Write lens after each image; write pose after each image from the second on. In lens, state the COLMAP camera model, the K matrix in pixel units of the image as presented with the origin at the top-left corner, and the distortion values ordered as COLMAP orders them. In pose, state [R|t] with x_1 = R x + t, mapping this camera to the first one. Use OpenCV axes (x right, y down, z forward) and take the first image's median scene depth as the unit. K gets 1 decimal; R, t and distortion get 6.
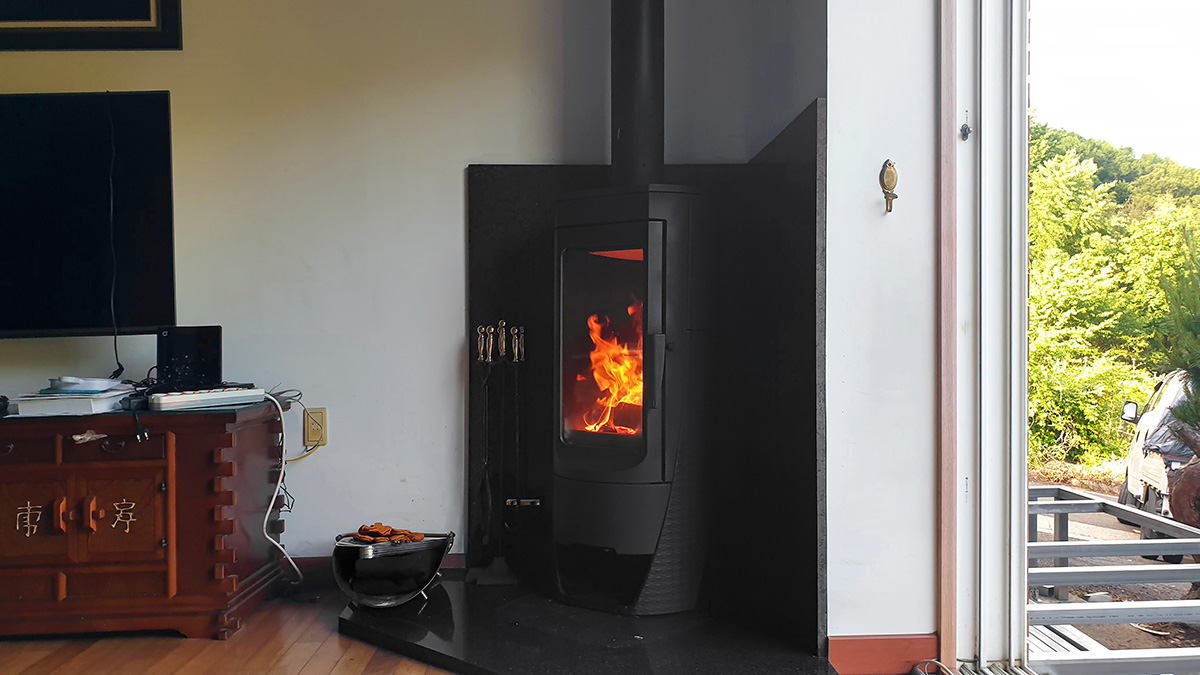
lens RADIAL K [[933.9, 0, 635.7], [0, 933.9, 406.5], [0, 0, 1]] dist [0.004483, 0.009439]
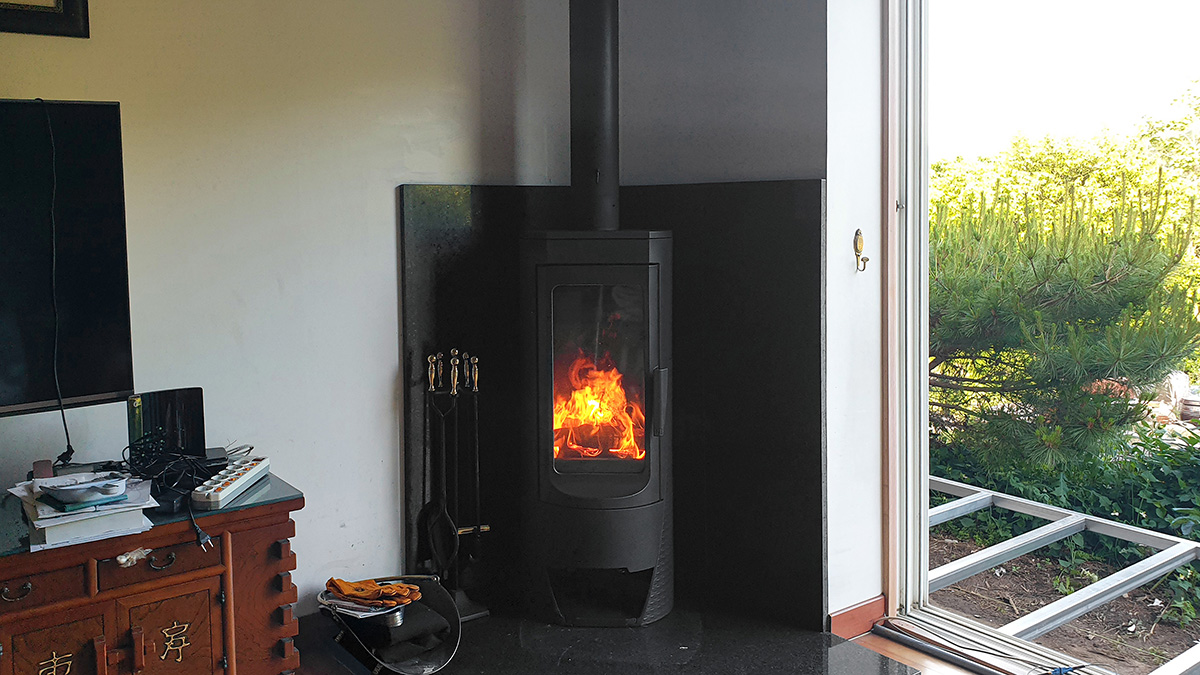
lens RADIAL K [[984.9, 0, 504.1], [0, 984.9, 306.0], [0, 0, 1]] dist [0.003854, 0.002481]
pose [[0.849072, -0.046809, 0.526199, -0.739570], [0.036412, 0.998883, 0.030103, -0.192291], [-0.527020, -0.006399, 0.849829, 0.114712]]
